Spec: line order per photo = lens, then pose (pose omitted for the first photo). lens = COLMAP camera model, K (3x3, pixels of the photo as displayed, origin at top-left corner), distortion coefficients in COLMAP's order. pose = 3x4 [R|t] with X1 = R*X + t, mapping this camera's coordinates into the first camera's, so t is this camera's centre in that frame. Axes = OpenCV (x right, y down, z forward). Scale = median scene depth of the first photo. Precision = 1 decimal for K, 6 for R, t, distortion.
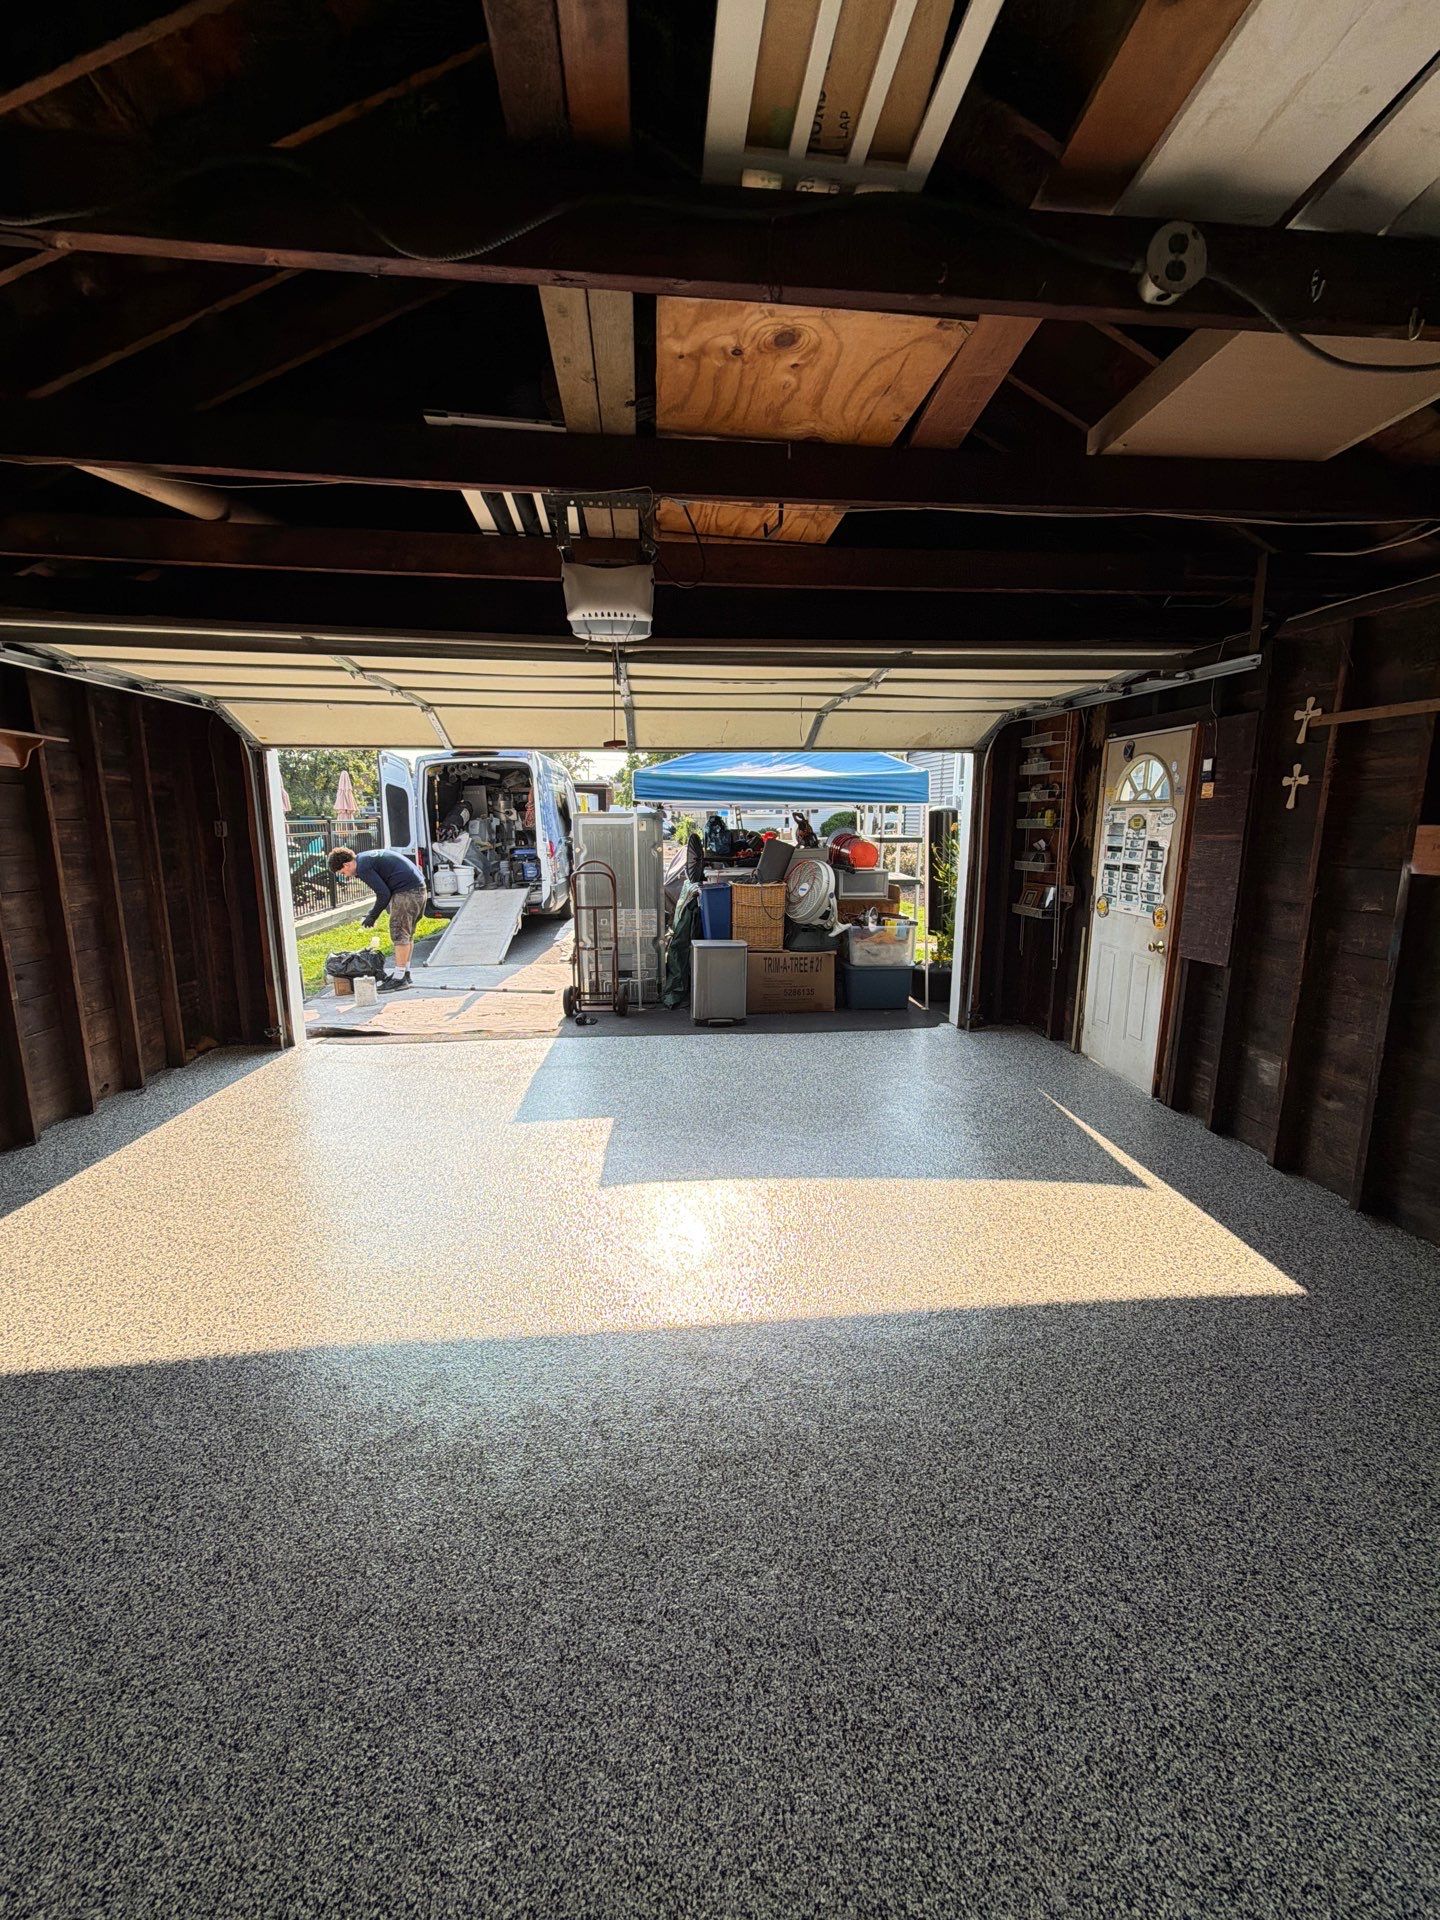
lens RADIAL K [[759.5, 0, 721.0], [0, 759.5, 960.7], [0, 0, 1]] dist [-0.001823, 0.000090]
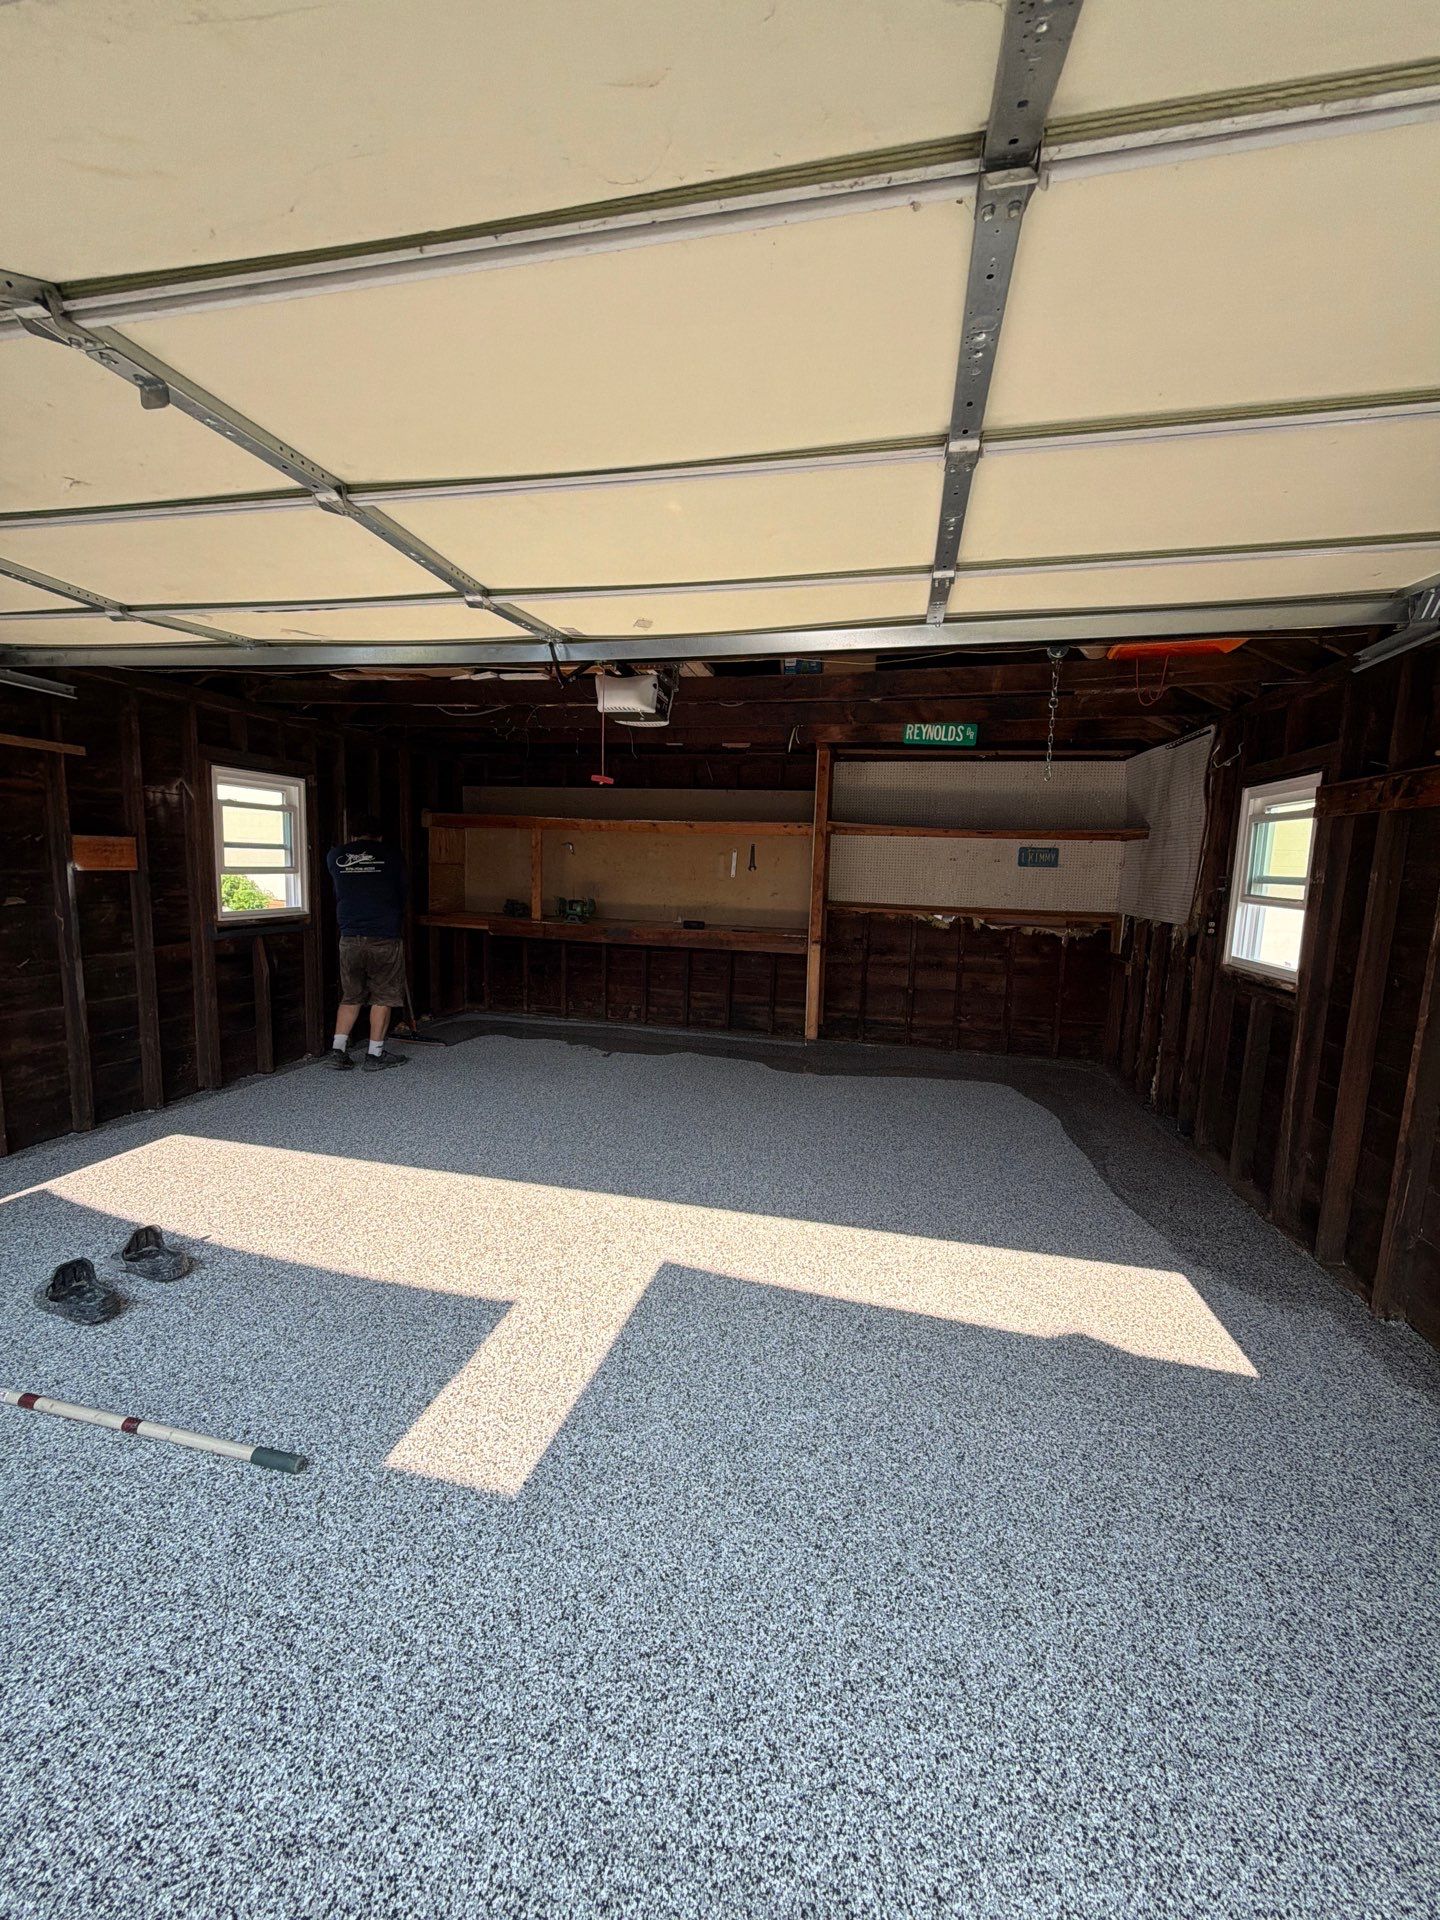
lens RADIAL K [[759.5, 0, 721.0], [0, 759.5, 960.7], [0, 0, 1]] dist [-0.001823, 0.000090]
pose [[-0.949980, -0.076675, 0.302751, -0.407627], [0.017780, 0.954543, 0.297541, -0.226923], [-0.311803, 0.288041, -0.905434, 1.260869]]
